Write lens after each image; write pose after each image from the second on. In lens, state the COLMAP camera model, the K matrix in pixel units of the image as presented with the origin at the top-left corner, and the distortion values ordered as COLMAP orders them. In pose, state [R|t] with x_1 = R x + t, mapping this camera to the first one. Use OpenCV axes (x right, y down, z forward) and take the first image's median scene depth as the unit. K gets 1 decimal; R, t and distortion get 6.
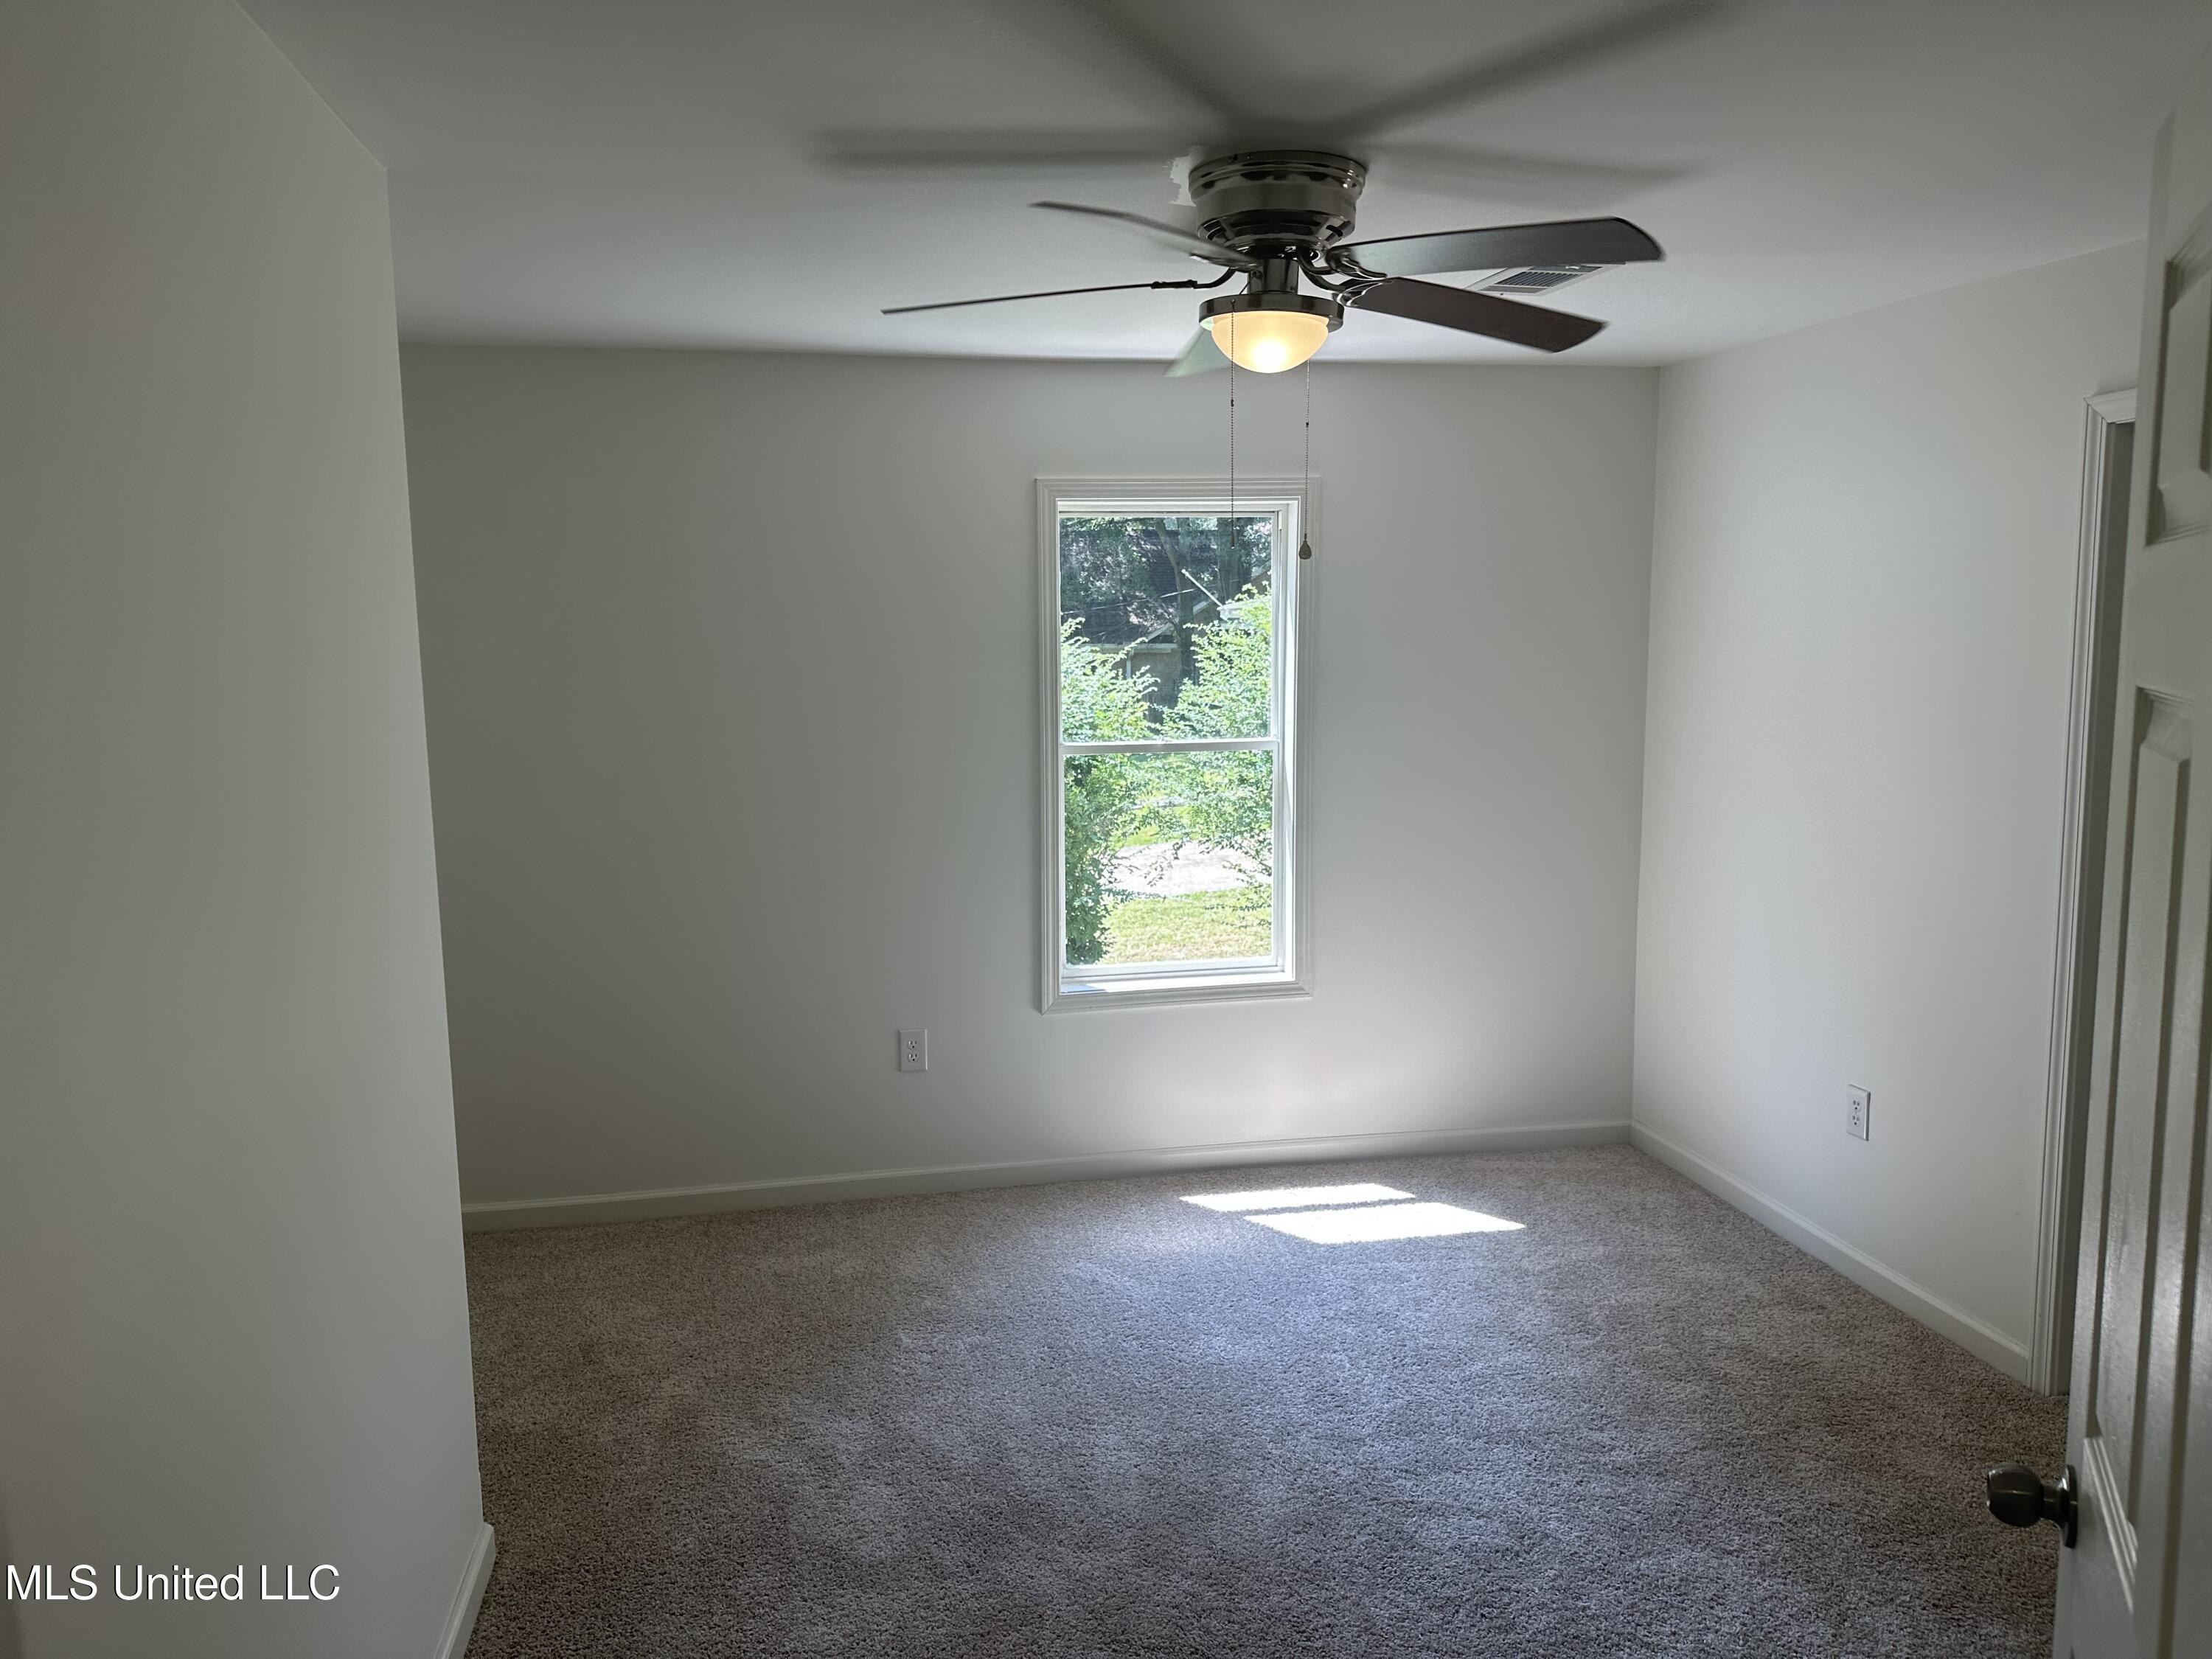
lens RADIAL K [[1544.7, 0, 1102.2], [0, 1544.7, 837.8], [0, 0, 1]] dist [0.106167, -0.150336]
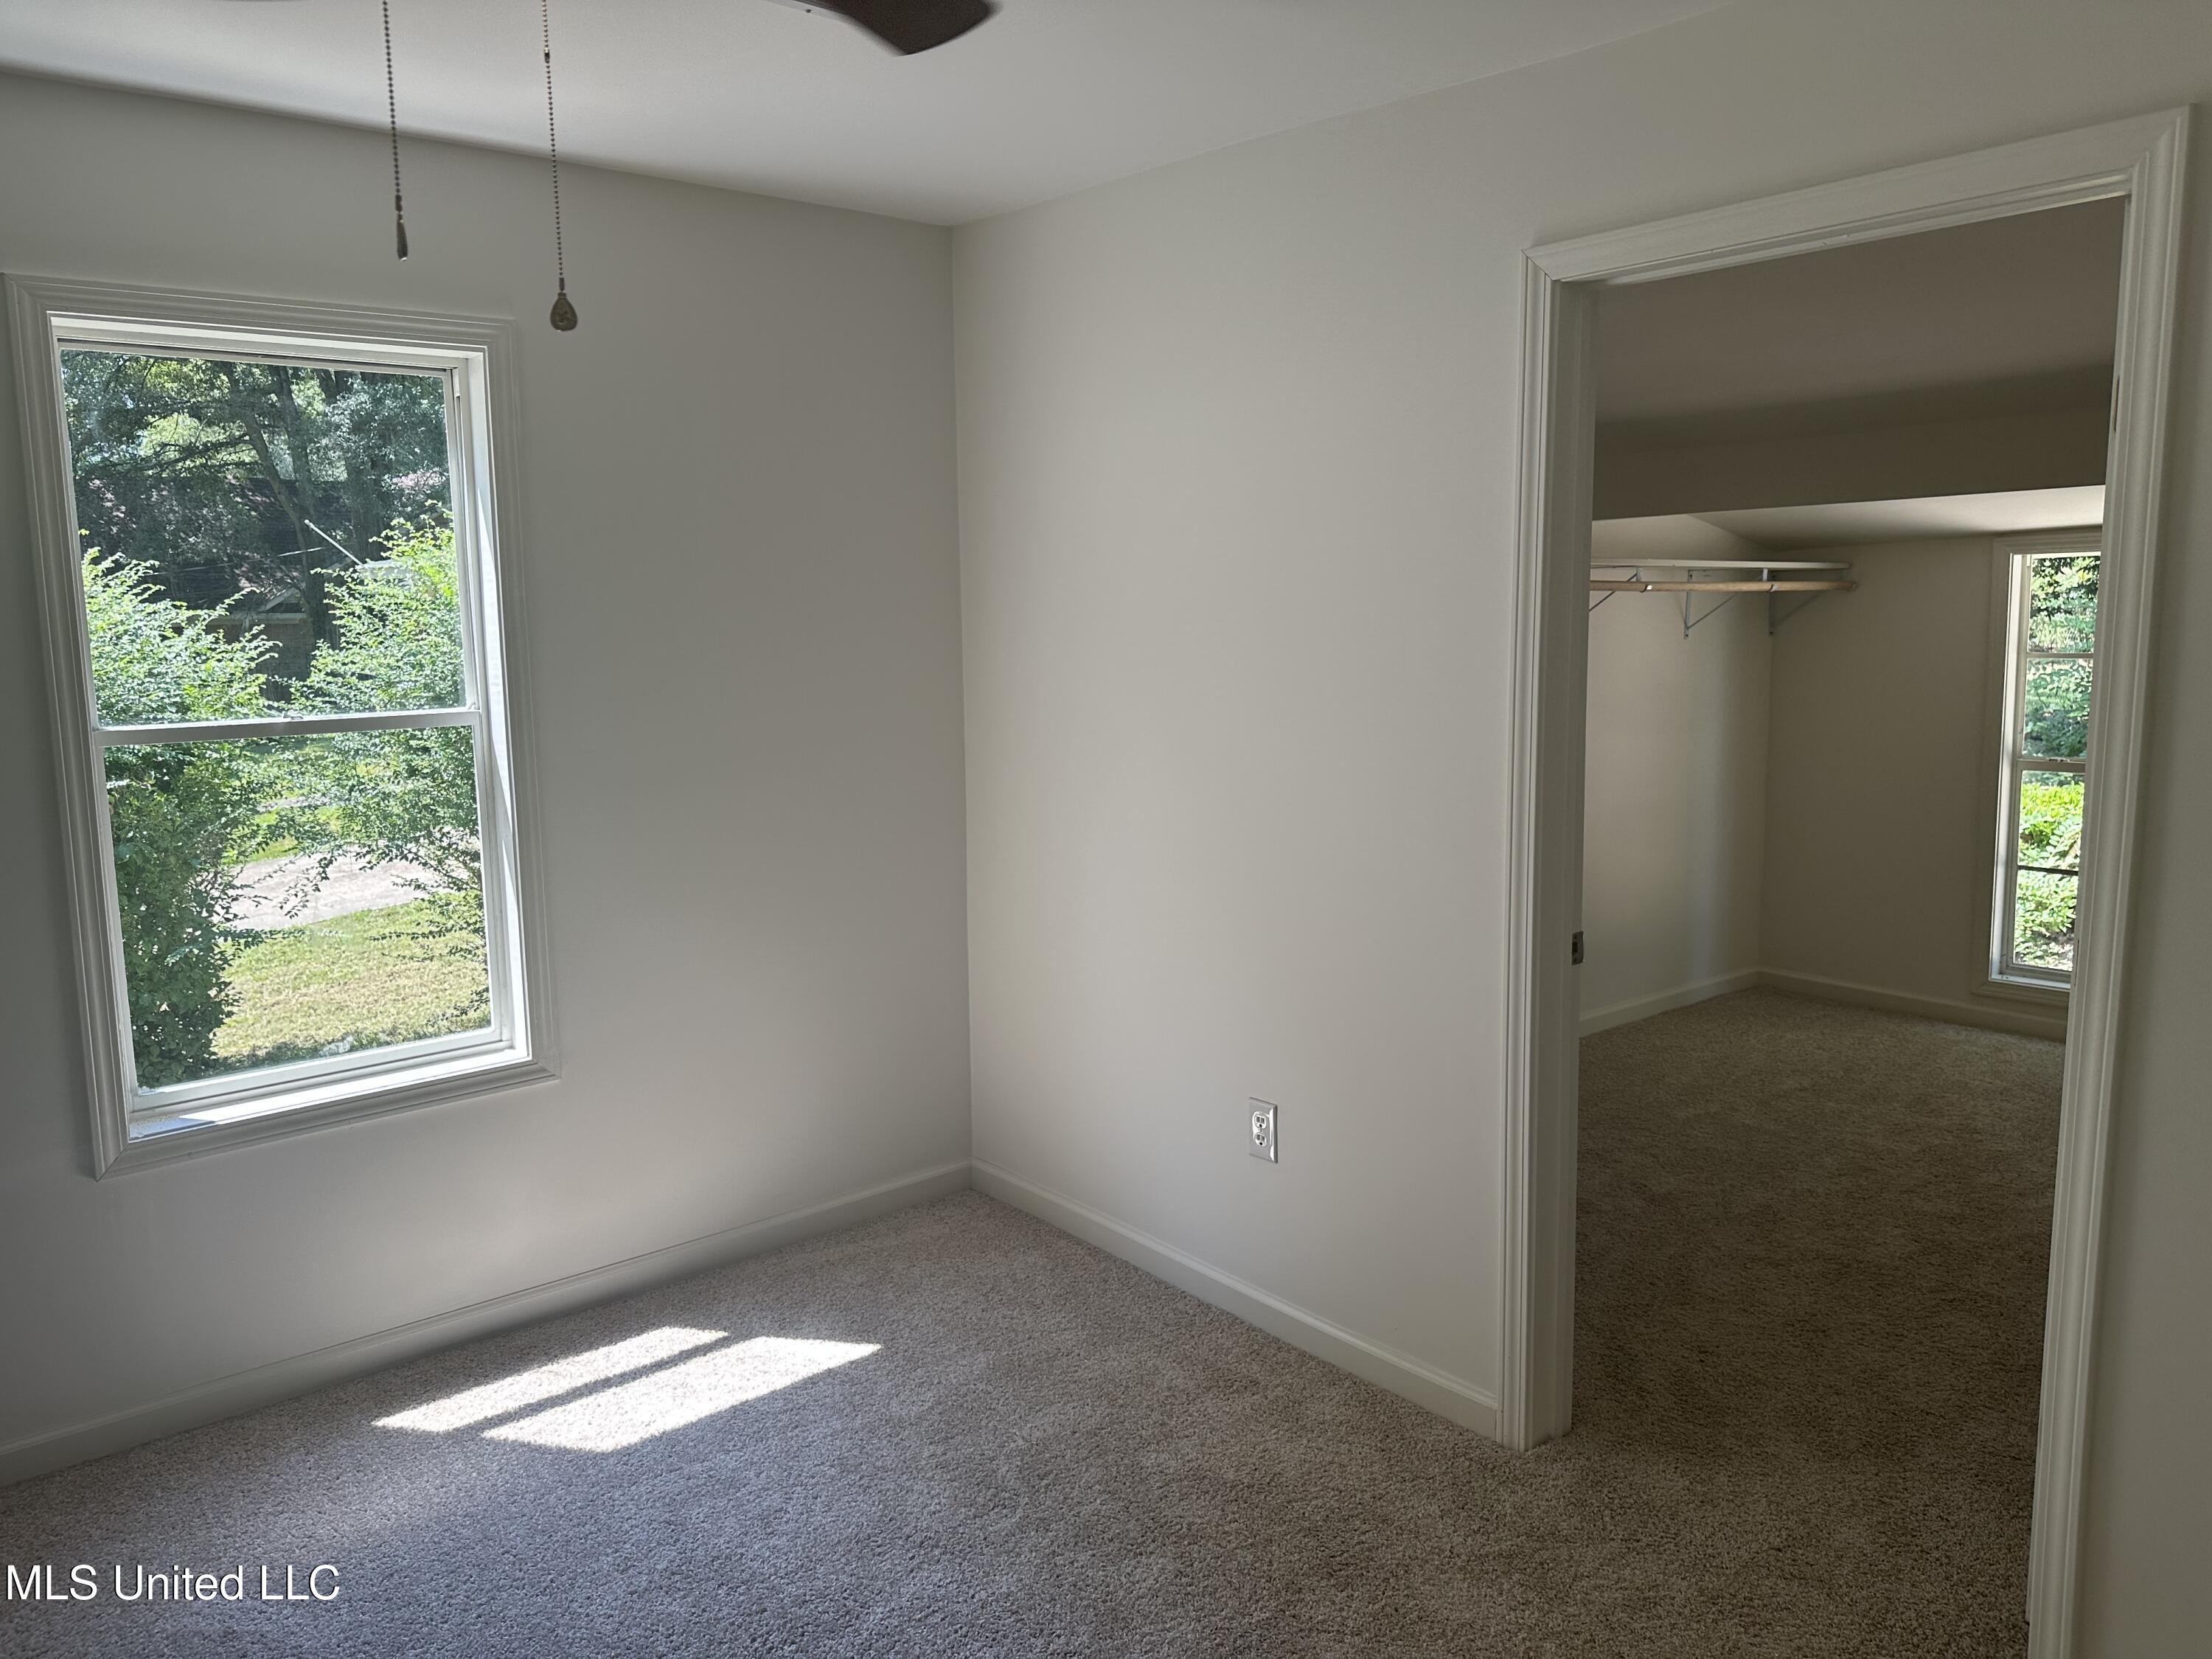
lens RADIAL K [[1563.7, 0, 1113.6], [0, 1563.7, 820.0], [0, 0, 1]] dist [0.036542, -0.057019]
pose [[0.868432, -0.071198, 0.490670, 0.008115], [0.068861, 0.997365, 0.022846, -0.006978], [-0.491004, 0.013948, 0.871046, 0.150861]]
